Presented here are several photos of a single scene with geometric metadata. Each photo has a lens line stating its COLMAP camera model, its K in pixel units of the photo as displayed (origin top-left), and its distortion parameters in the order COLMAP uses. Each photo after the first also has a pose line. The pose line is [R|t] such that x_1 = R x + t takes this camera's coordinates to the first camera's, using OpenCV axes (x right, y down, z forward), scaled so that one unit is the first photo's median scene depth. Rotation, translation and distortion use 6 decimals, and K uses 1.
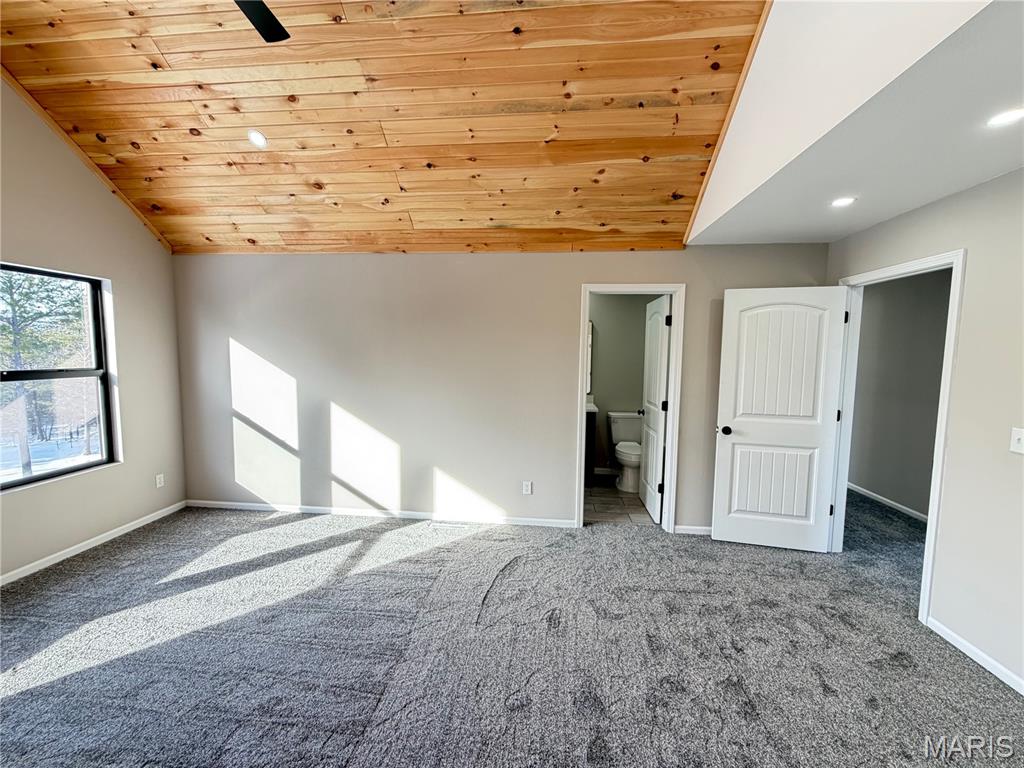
lens RADIAL K [[407.5, 0, 508.3], [0, 407.5, 384.1], [0, 0, 1]] dist [0.000389, -0.000089]
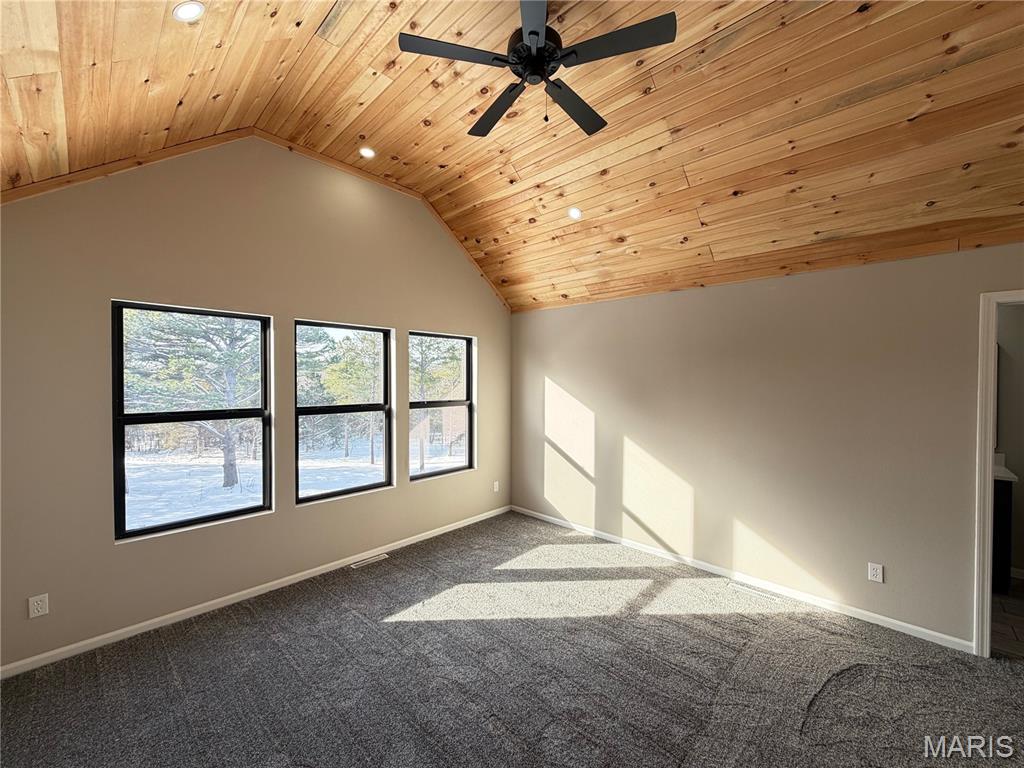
lens RADIAL K [[407.5, 0, 508.0], [0, 407.5, 383.9], [0, 0, 1]] dist [0.000389, -0.000089]
pose [[0.788186, -0.000765, -0.615437, -0.027892], [-0.044415, 0.997321, -0.058122, -0.018761], [0.613833, 0.073145, 0.786040, -0.027310]]
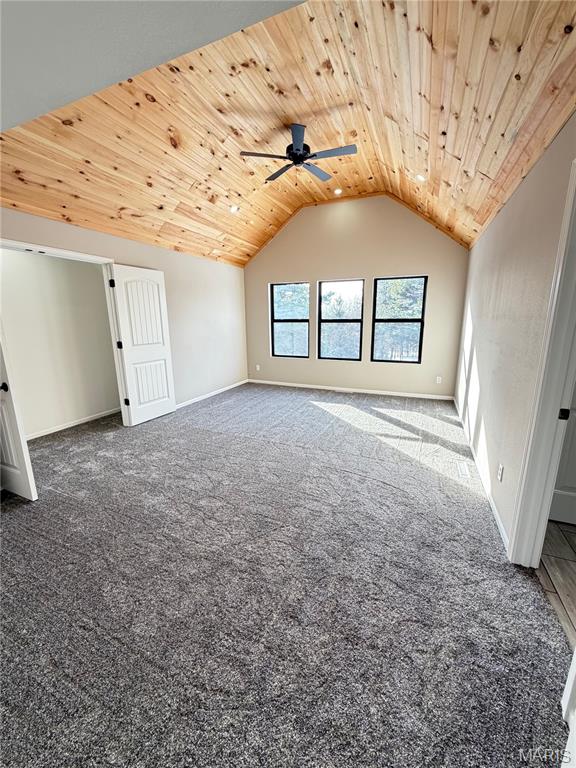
lens RADIAL K [[305.6, 0, 287.1], [0, 305.6, 383.1], [0, 0, 1]] dist [0.000389, -0.000089]
pose [[-0.309204, 0.192043, -0.931404, 0.805829], [-0.070514, 0.972072, 0.223838, -0.020060], [0.948378, 0.134889, -0.287027, 0.867799]]
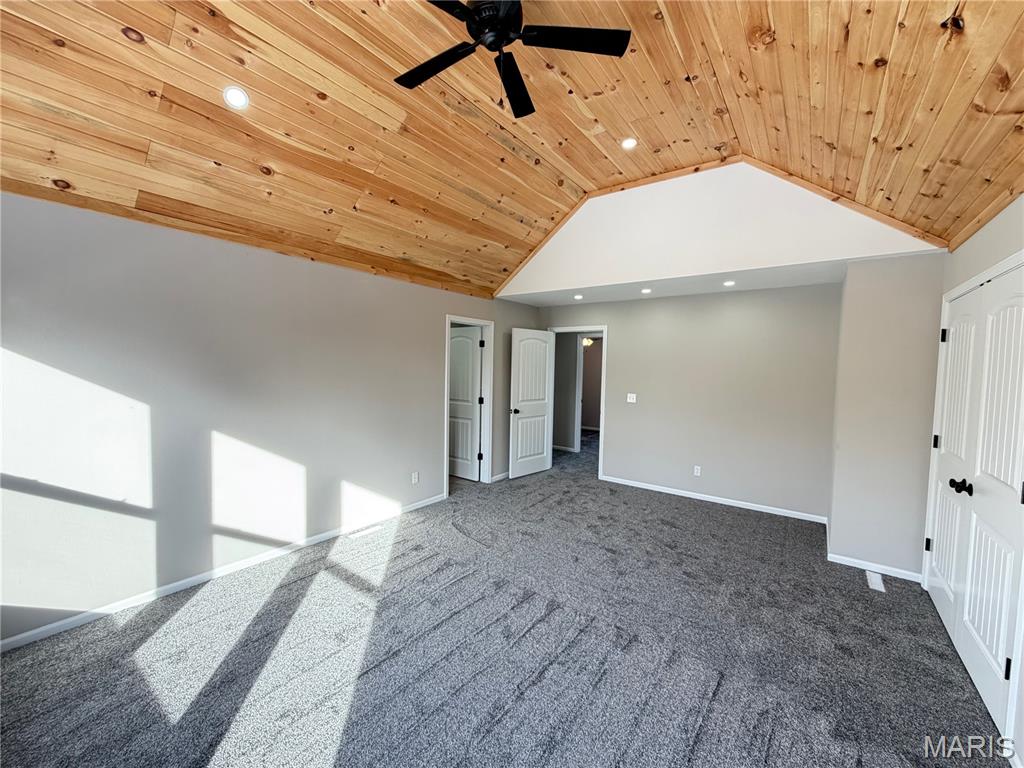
lens RADIAL K [[407.5, 0, 509.0], [0, 407.5, 383.5], [0, 0, 1]] dist [0.000389, -0.000089]
pose [[0.519022, -0.043521, 0.853652, -0.950994], [0.052871, 0.998425, 0.018757, -0.035578], [-0.853124, 0.035398, 0.520506, 0.148782]]
